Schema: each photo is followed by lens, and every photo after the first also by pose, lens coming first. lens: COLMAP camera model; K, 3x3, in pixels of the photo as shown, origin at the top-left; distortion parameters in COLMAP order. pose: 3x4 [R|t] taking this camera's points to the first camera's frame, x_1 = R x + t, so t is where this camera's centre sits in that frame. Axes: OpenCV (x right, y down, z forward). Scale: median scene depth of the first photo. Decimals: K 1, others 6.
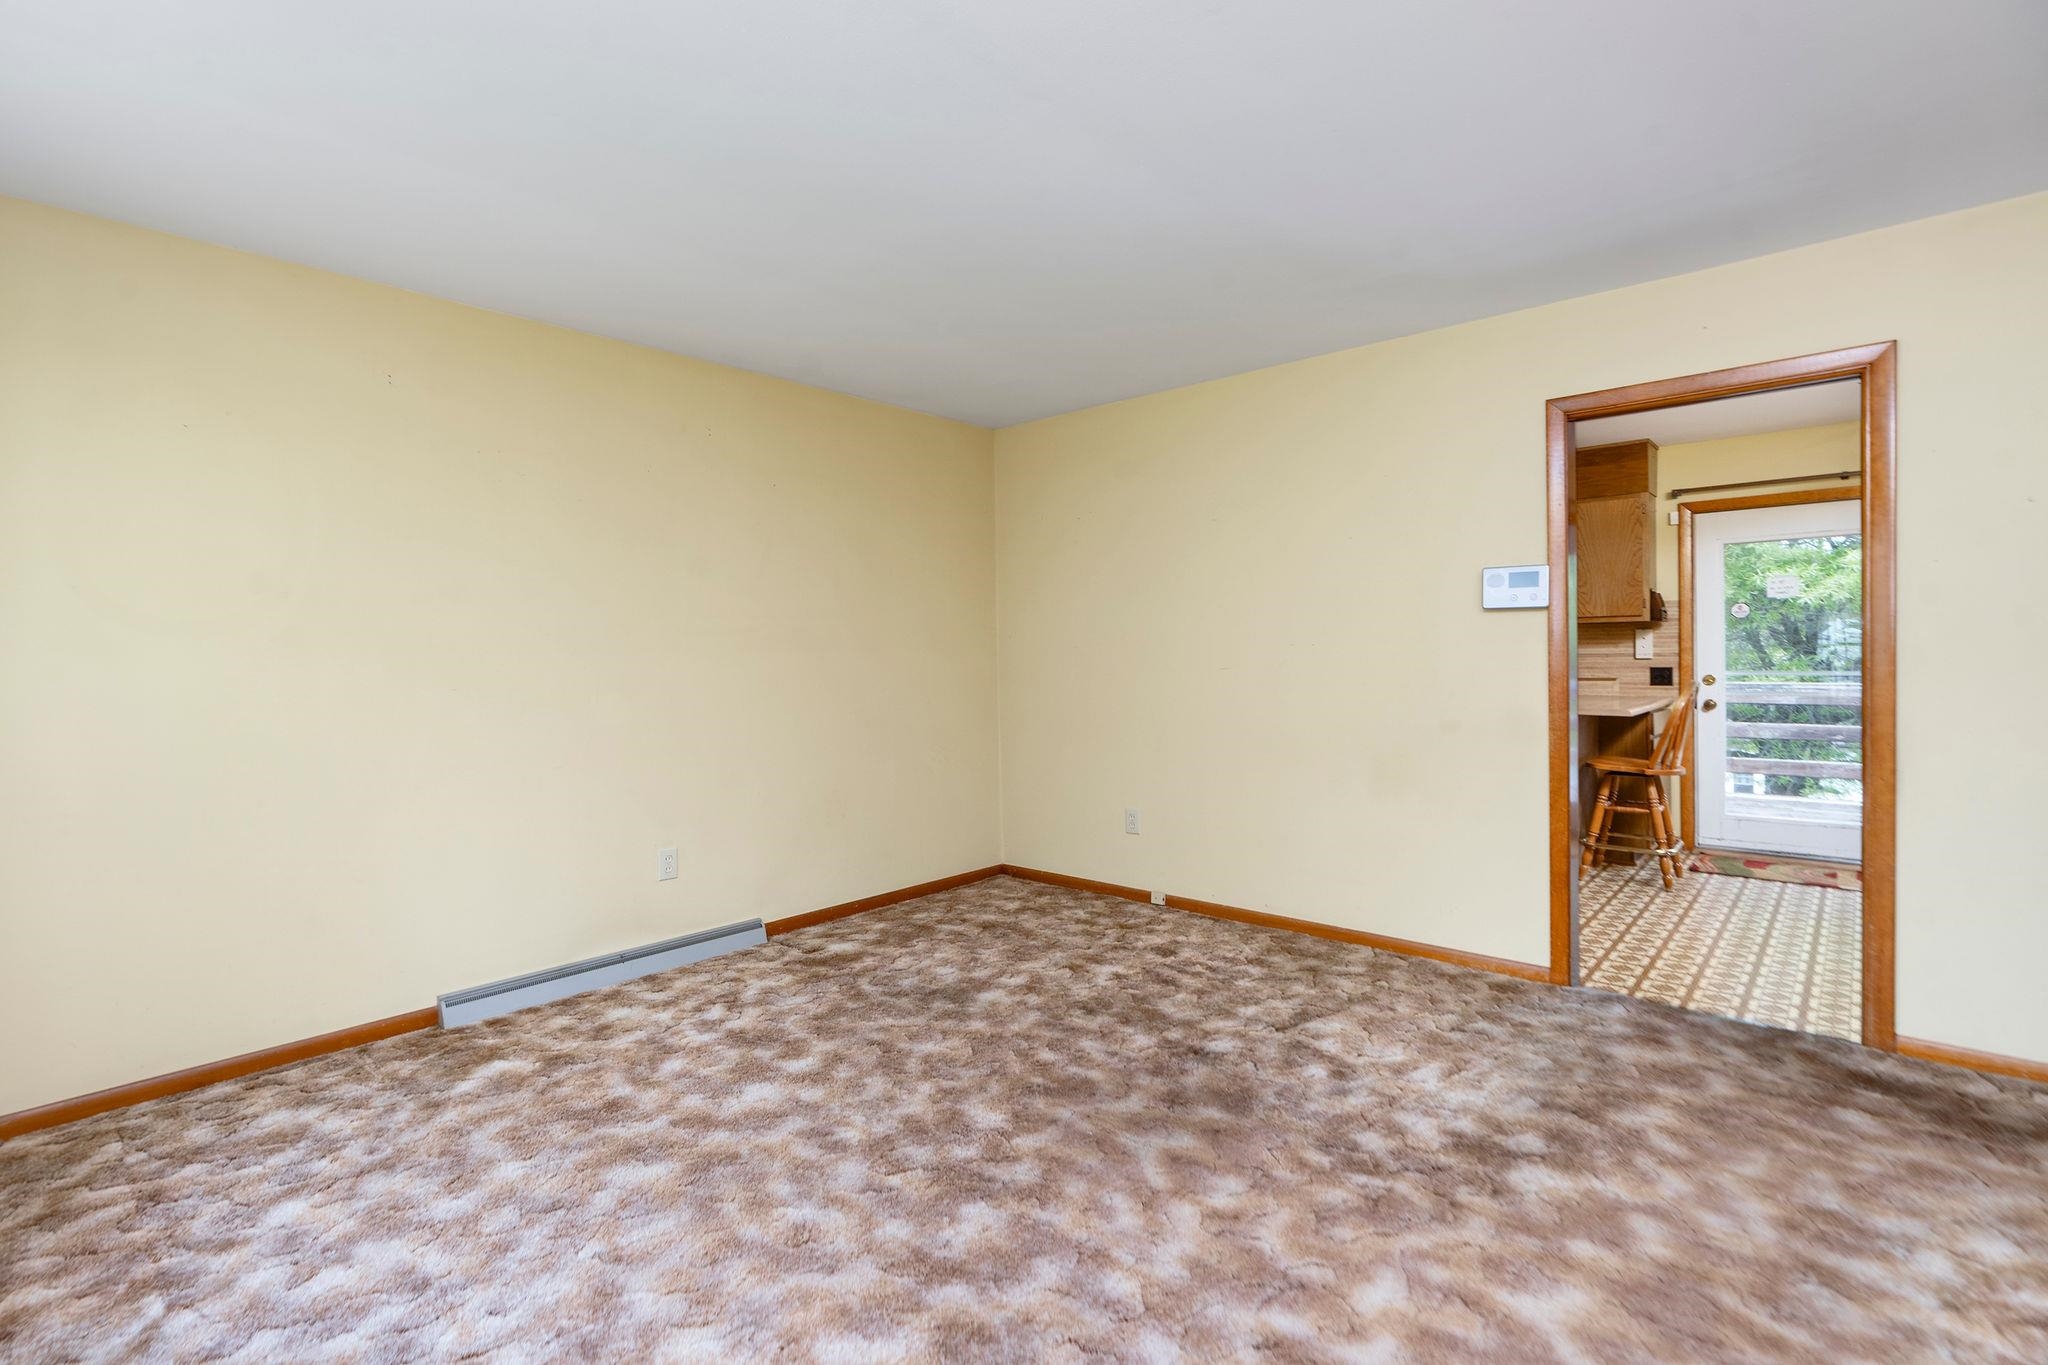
lens RADIAL K [[955.5, 0, 1033.4], [0, 955.5, 679.2], [0, 0, 1]] dist [-0.001180, 0.001607]
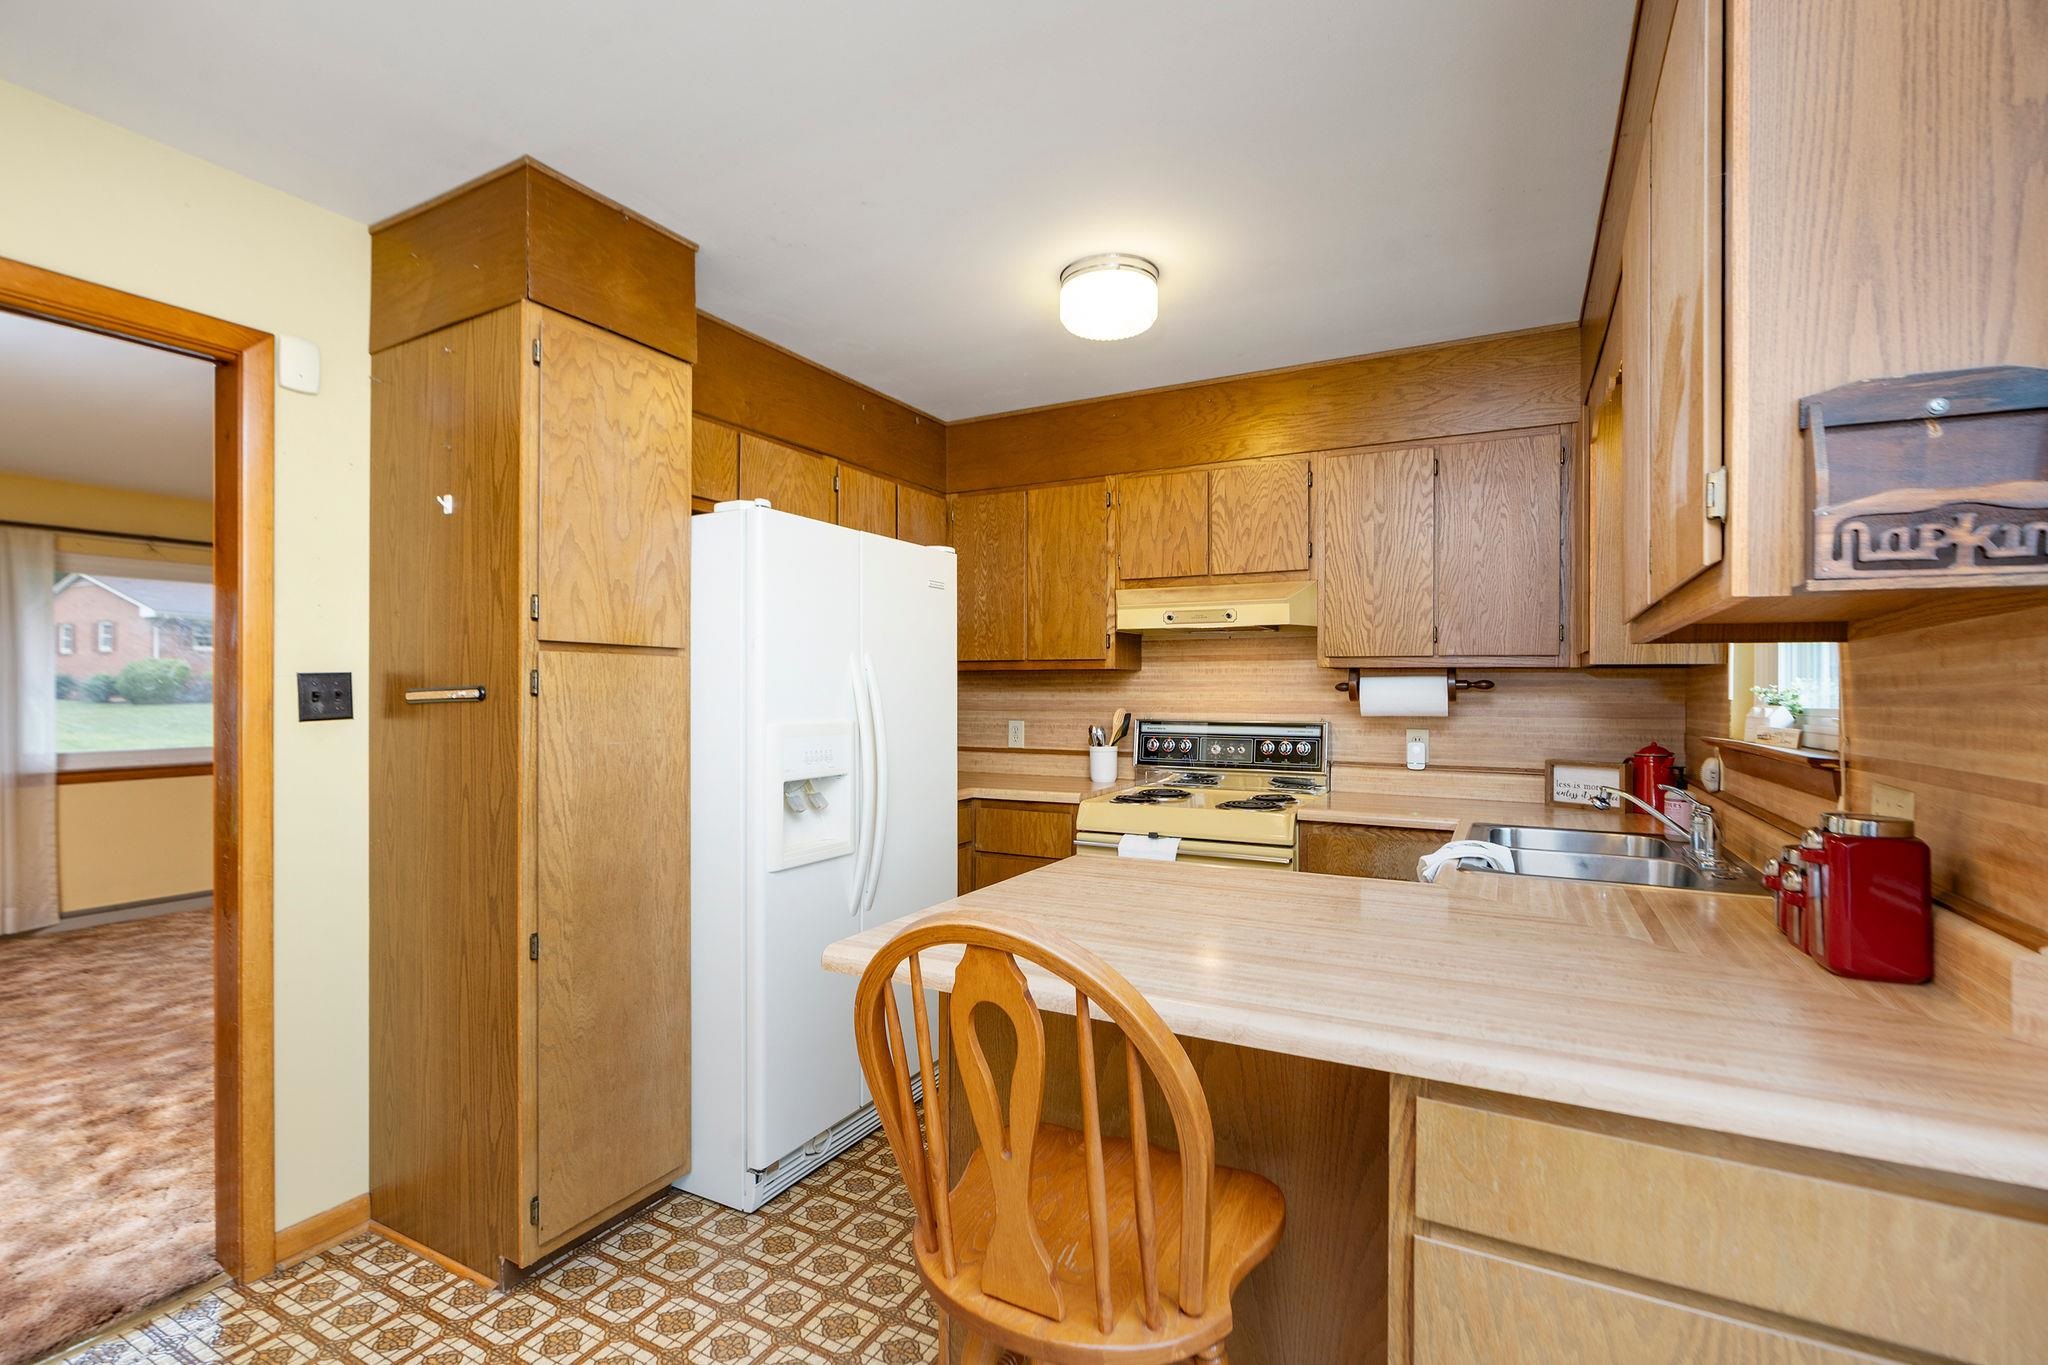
lens RADIAL K [[955.5, 0, 1023.4], [0, 955.5, 690.1], [0, 0, 1]] dist [-0.001180, 0.001607]
pose [[0.201043, 0.009841, -0.979533, 1.286988], [-0.023503, 0.999710, 0.005220, -0.070699], [0.979300, 0.021972, 0.201216, 1.389993]]
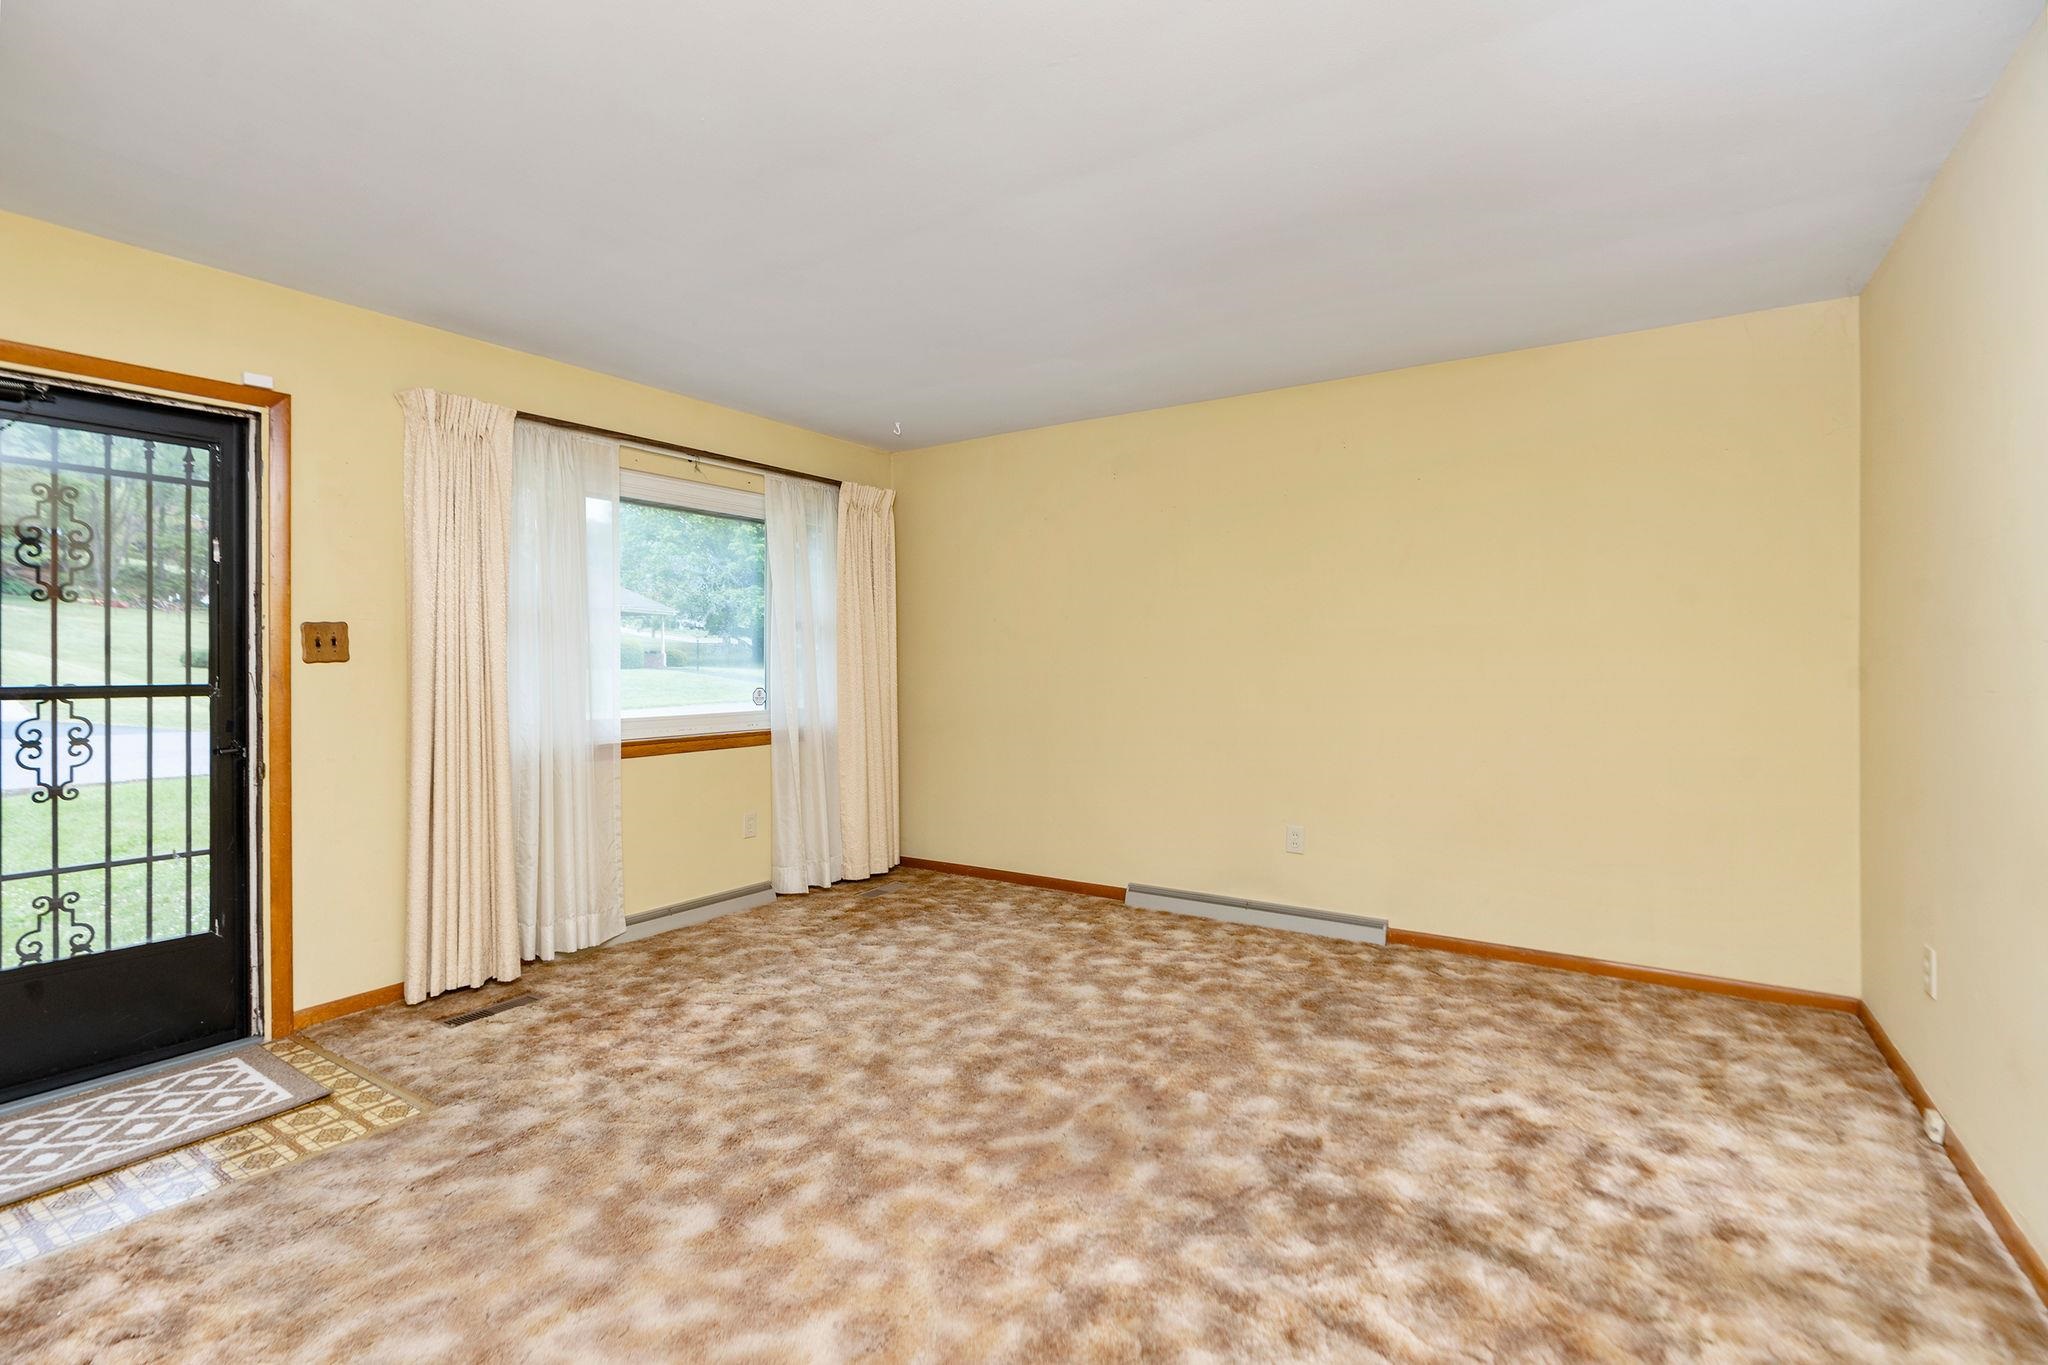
lens RADIAL K [[955.5, 0, 983.5], [0, 955.5, 655.3], [0, 0, 1]] dist [-0.001180, 0.001607]
pose [[0.122482, 0.008210, -0.992437, 0.784968], [-0.025087, 0.999672, 0.005174, -0.028845], [0.992154, 0.024263, 0.122647, 0.532343]]
